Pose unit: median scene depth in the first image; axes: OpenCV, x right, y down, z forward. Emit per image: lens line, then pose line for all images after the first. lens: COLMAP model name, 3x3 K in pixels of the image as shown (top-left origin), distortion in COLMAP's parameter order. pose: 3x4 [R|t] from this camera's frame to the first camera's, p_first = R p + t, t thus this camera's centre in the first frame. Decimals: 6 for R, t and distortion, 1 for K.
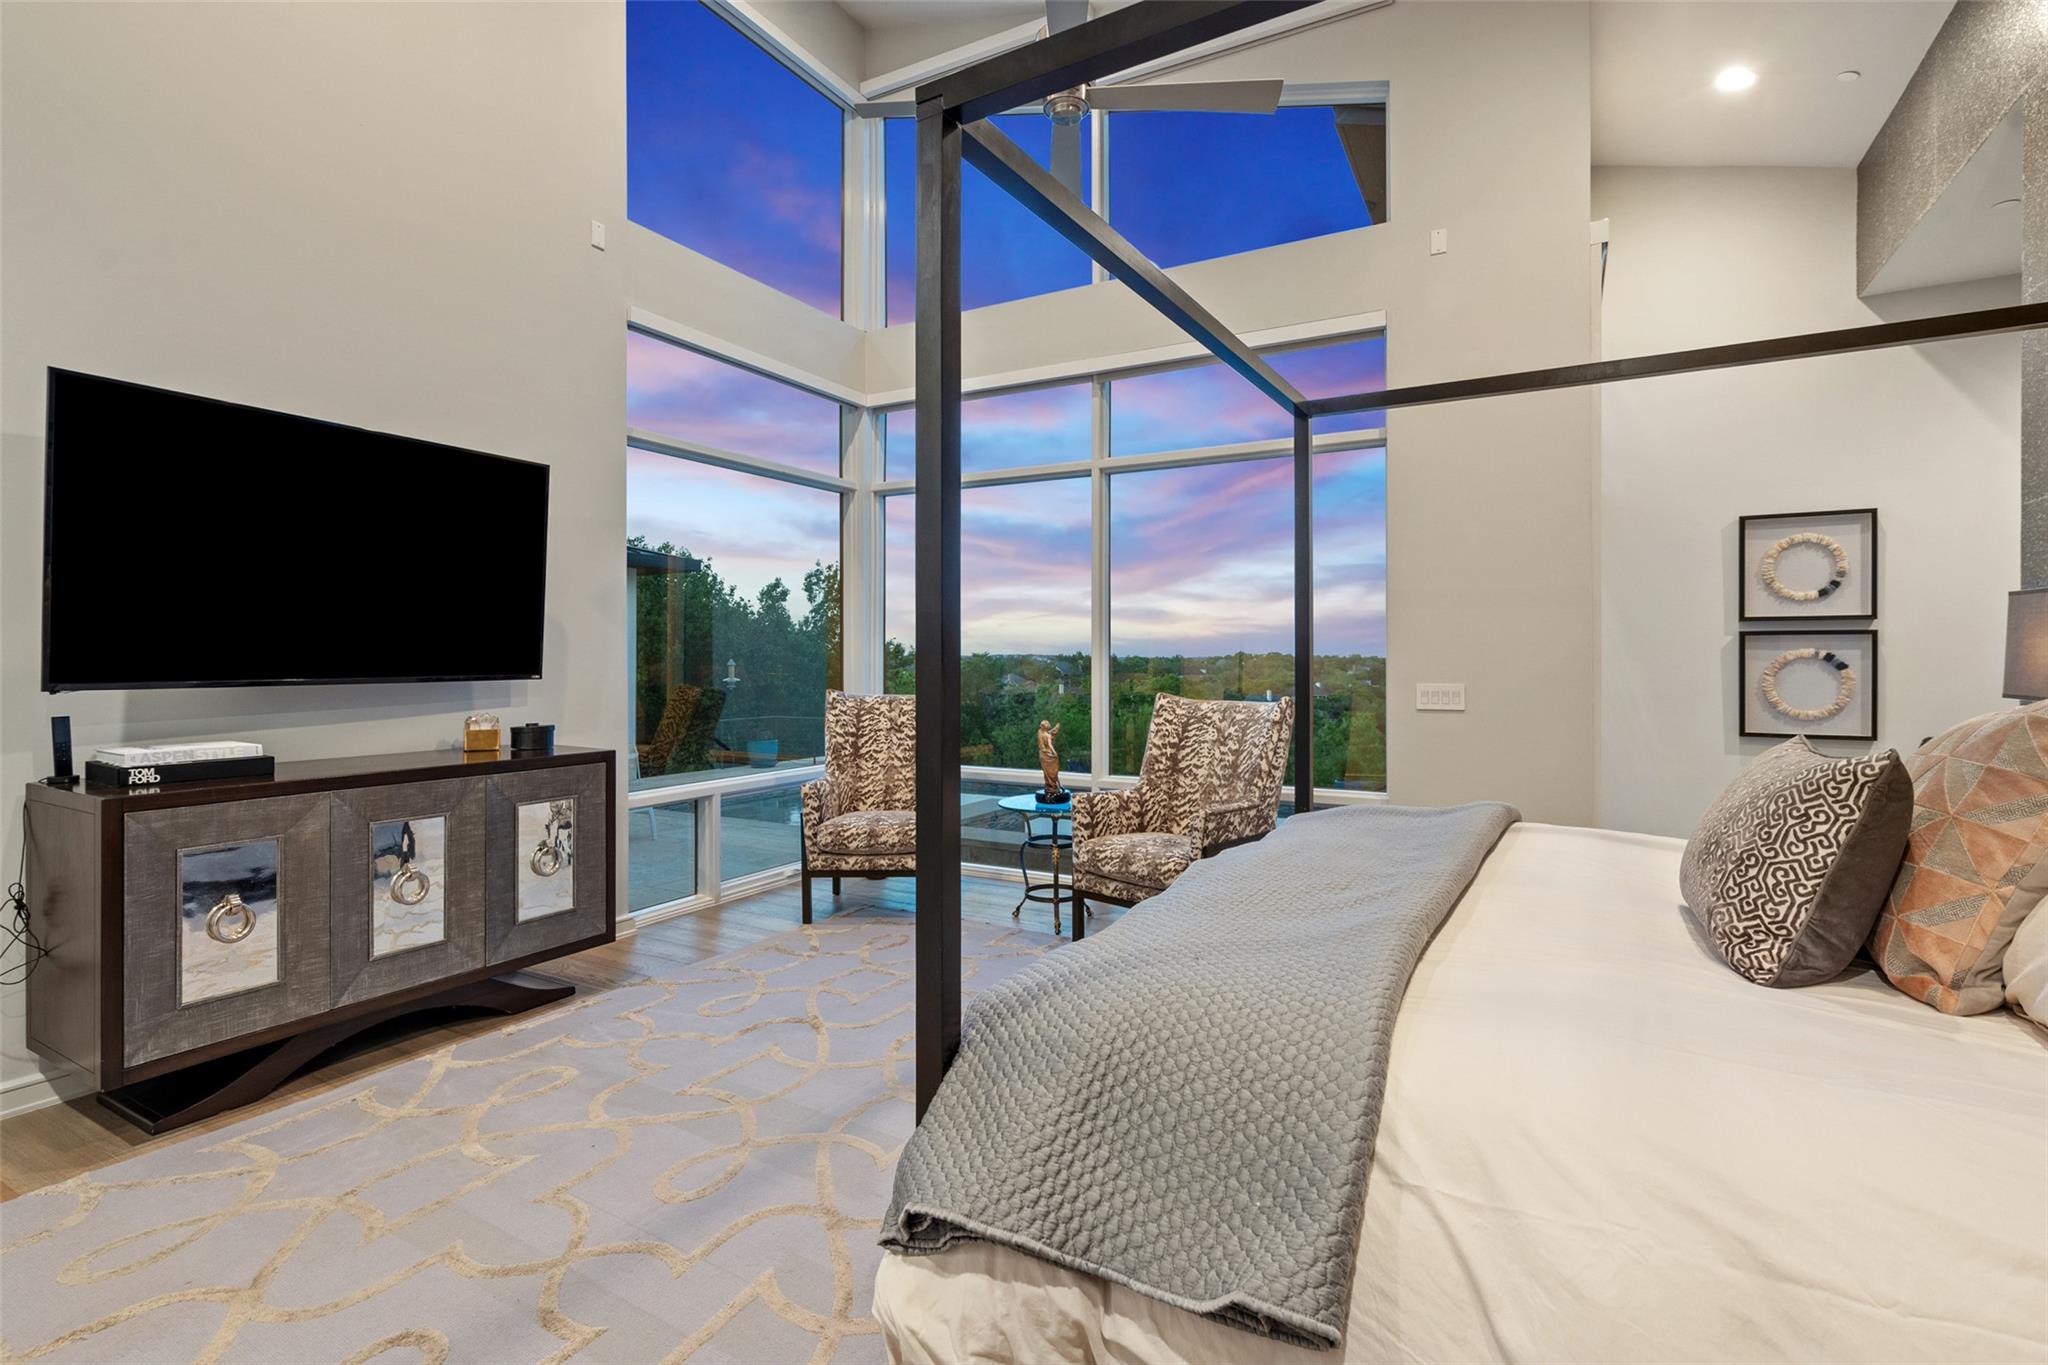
lens RADIAL K [[957.2, 0, 1009.1], [0, 957.2, 664.3], [0, 0, 1]] dist [-0.003169, -0.000220]
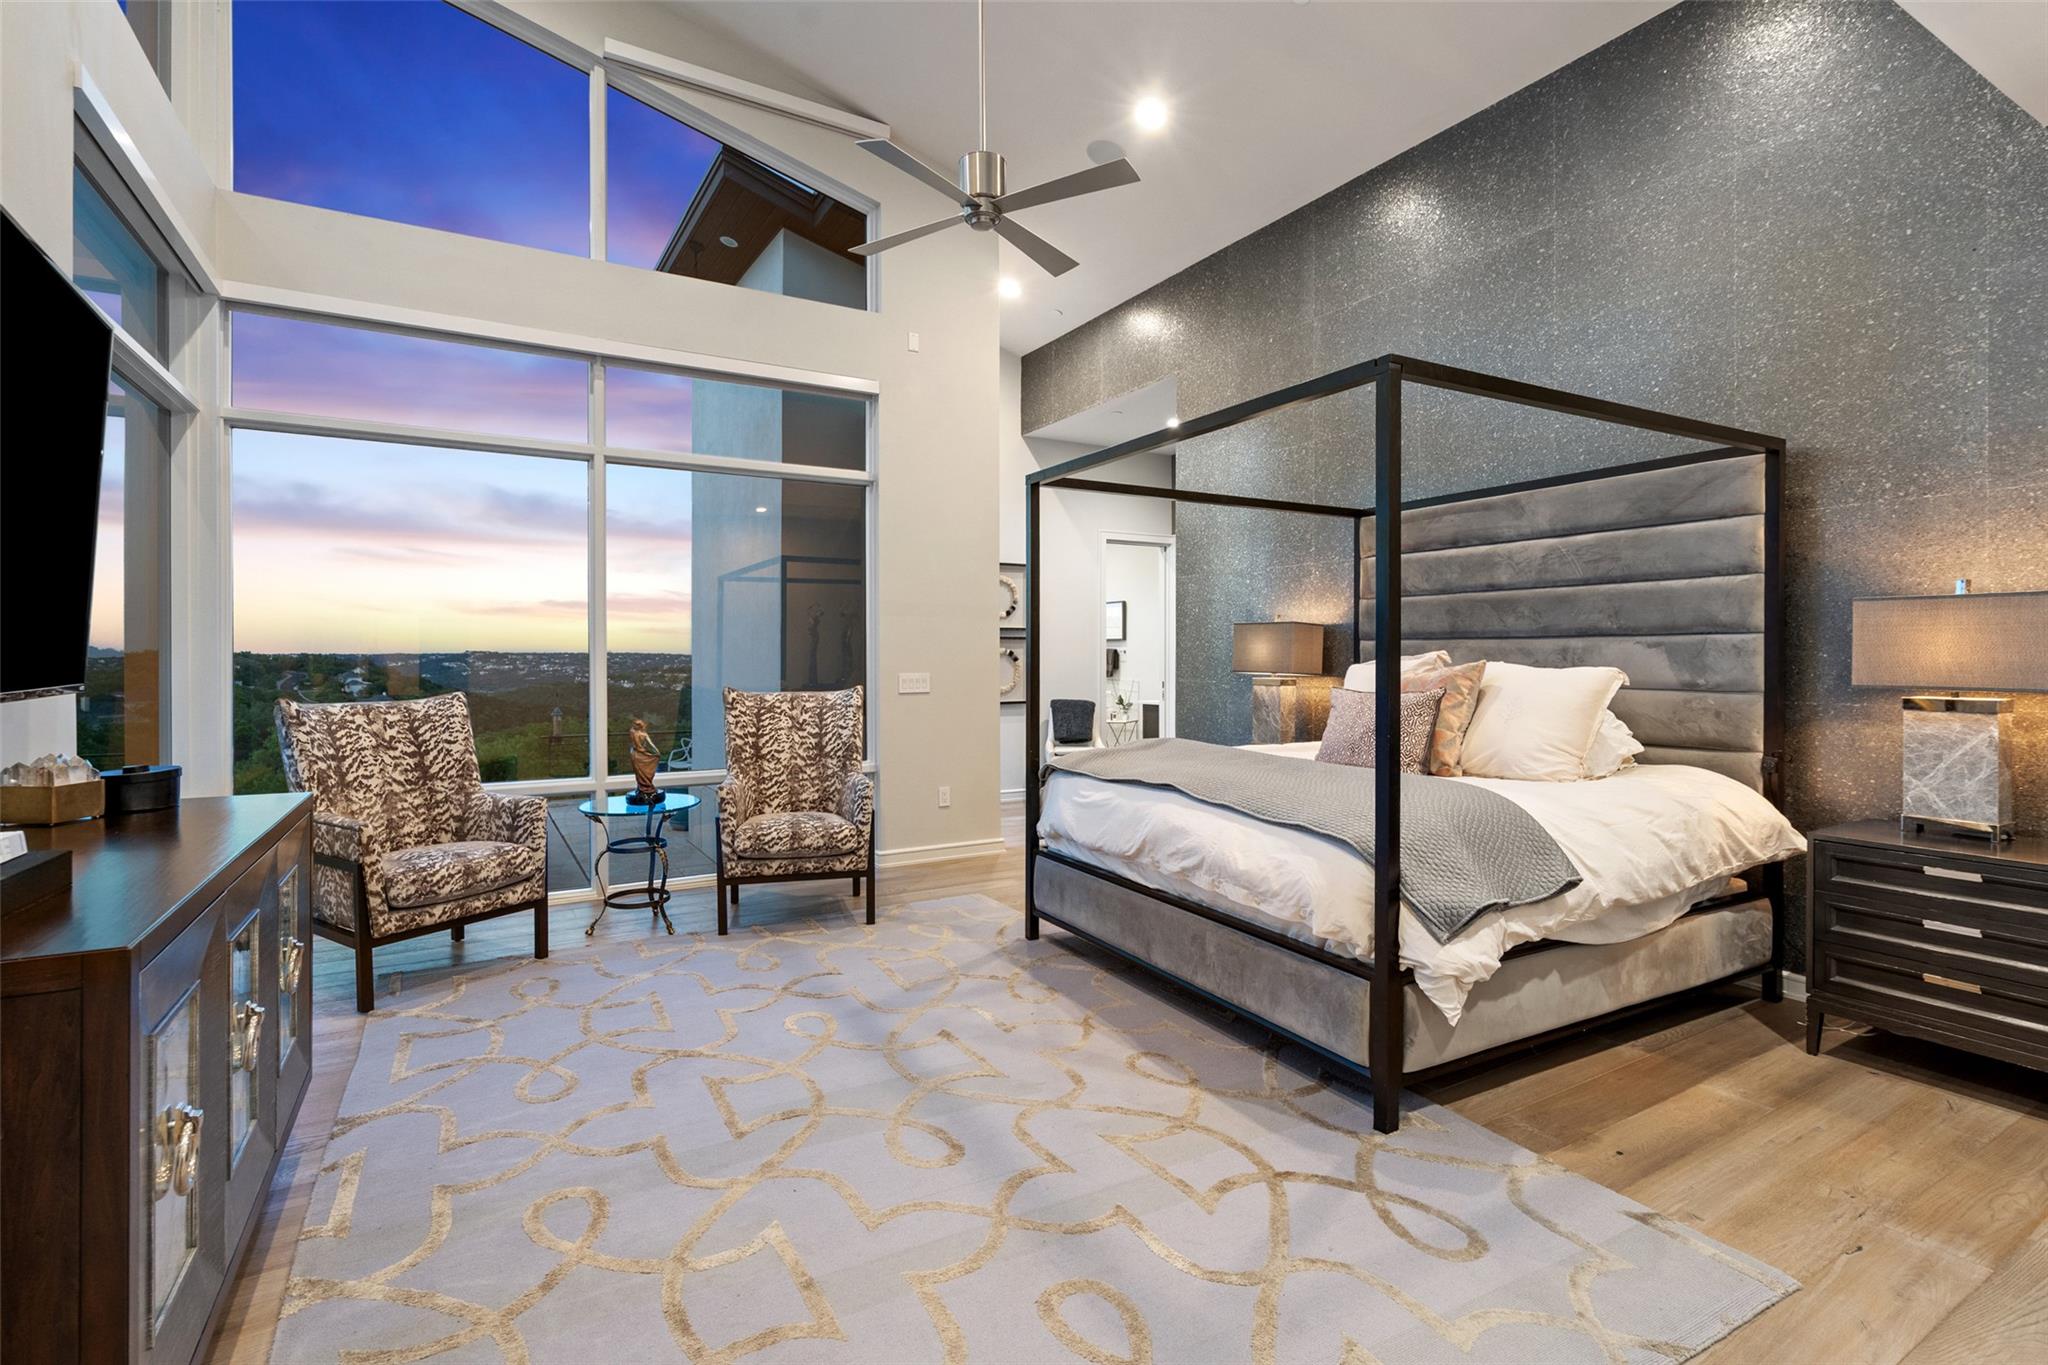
lens RADIAL K [[957.2, 0, 1009.1], [0, 957.2, 664.3], [0, 0, 1]] dist [-0.003169, -0.000220]
pose [[0.504315, -0.010477, 0.863456, -0.624380], [0.003273, 0.999942, 0.010221, -0.005615], [-0.863514, -0.002329, 0.504320, 0.200395]]
